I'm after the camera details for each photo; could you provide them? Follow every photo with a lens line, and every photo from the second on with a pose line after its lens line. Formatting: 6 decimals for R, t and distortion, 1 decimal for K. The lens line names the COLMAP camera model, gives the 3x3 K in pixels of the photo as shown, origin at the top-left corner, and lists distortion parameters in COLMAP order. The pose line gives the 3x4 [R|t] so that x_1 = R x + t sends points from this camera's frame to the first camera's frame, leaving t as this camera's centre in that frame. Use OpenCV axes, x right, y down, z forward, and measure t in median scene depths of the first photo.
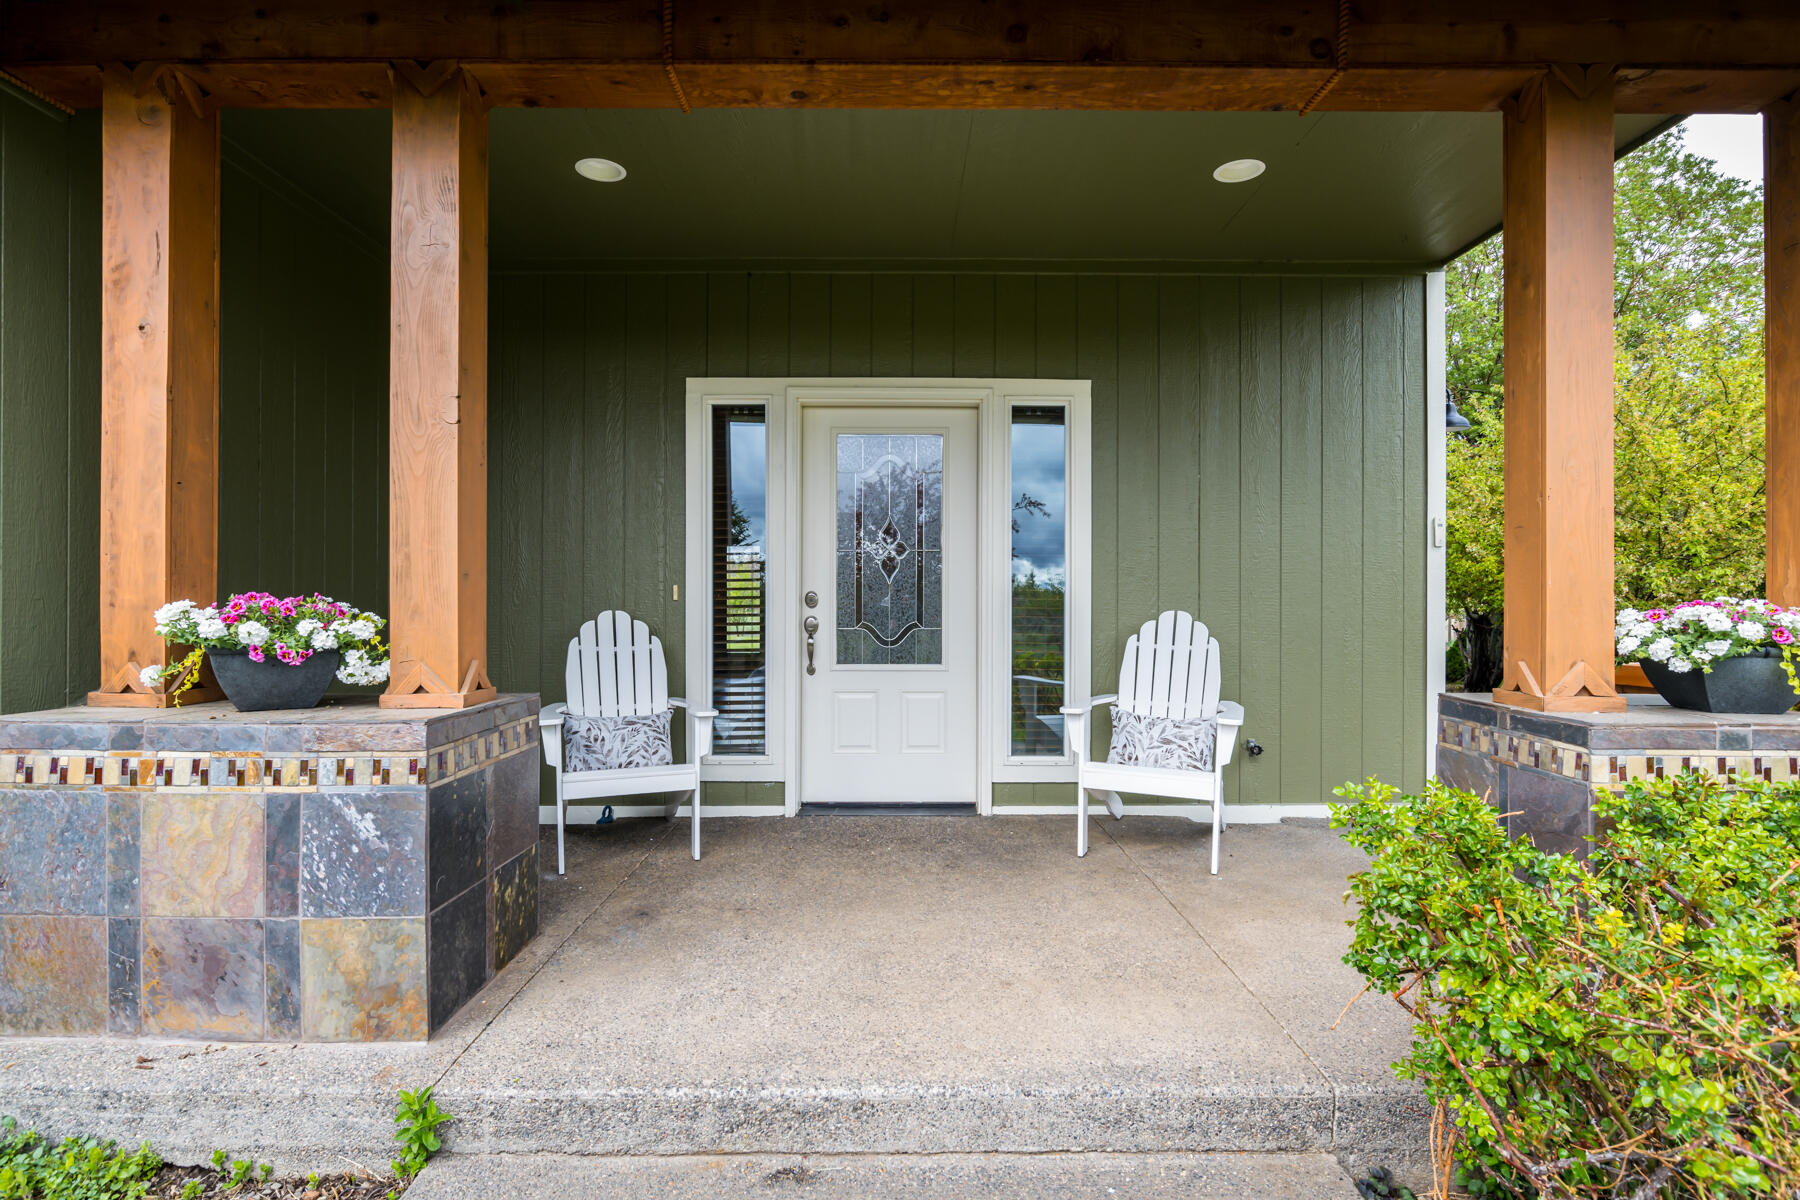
lens RADIAL K [[926.2, 0, 899.6], [0, 926.2, 597.7], [0, 0, 1]] dist [-0.004906, -0.000623]
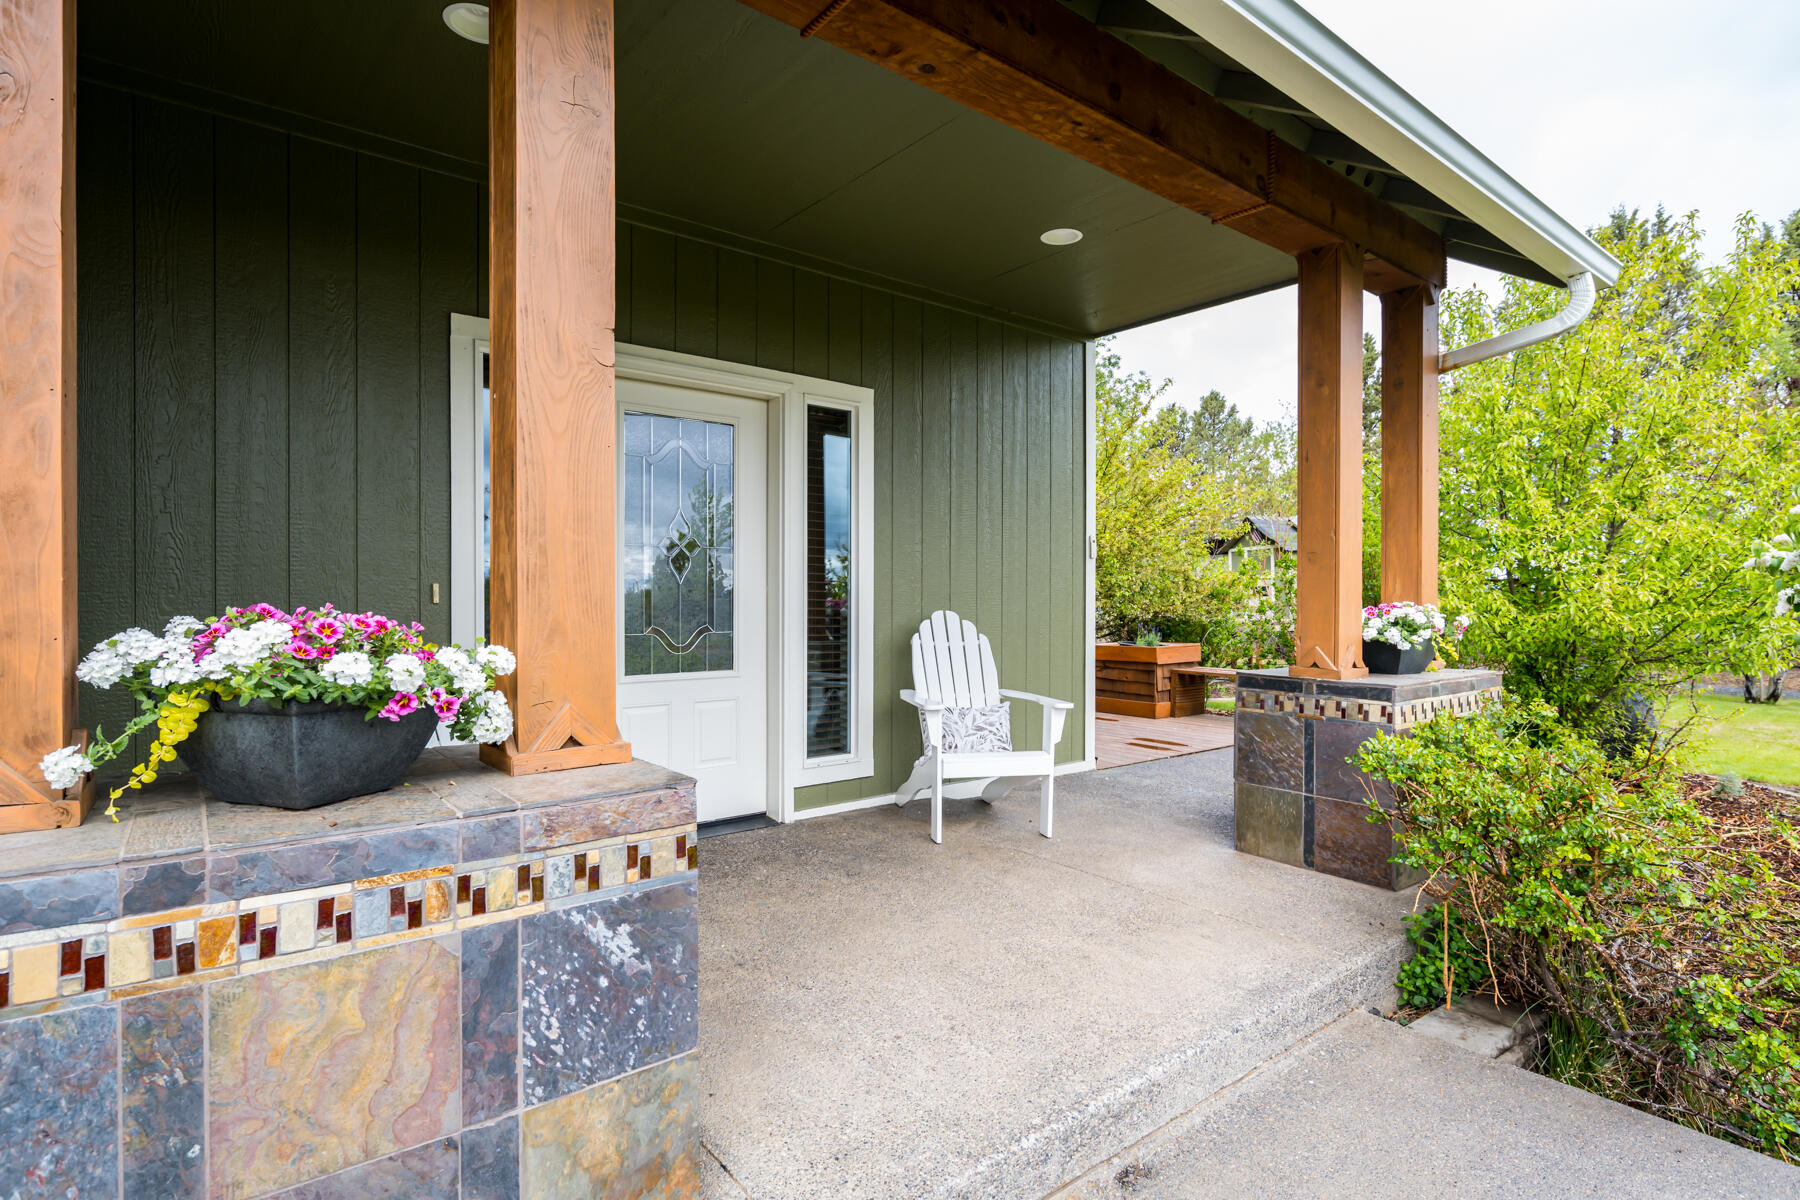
lens RADIAL K [[932.8, 0, 900.0], [0, 932.8, 600.0], [0, 0, 1]] dist [-0.006309, -0.000695]
pose [[0.771848, -0.003052, 0.635800, -0.853778], [-0.003801, 0.999948, 0.009414, -0.016775], [-0.635796, -0.009683, 0.771796, 0.332940]]
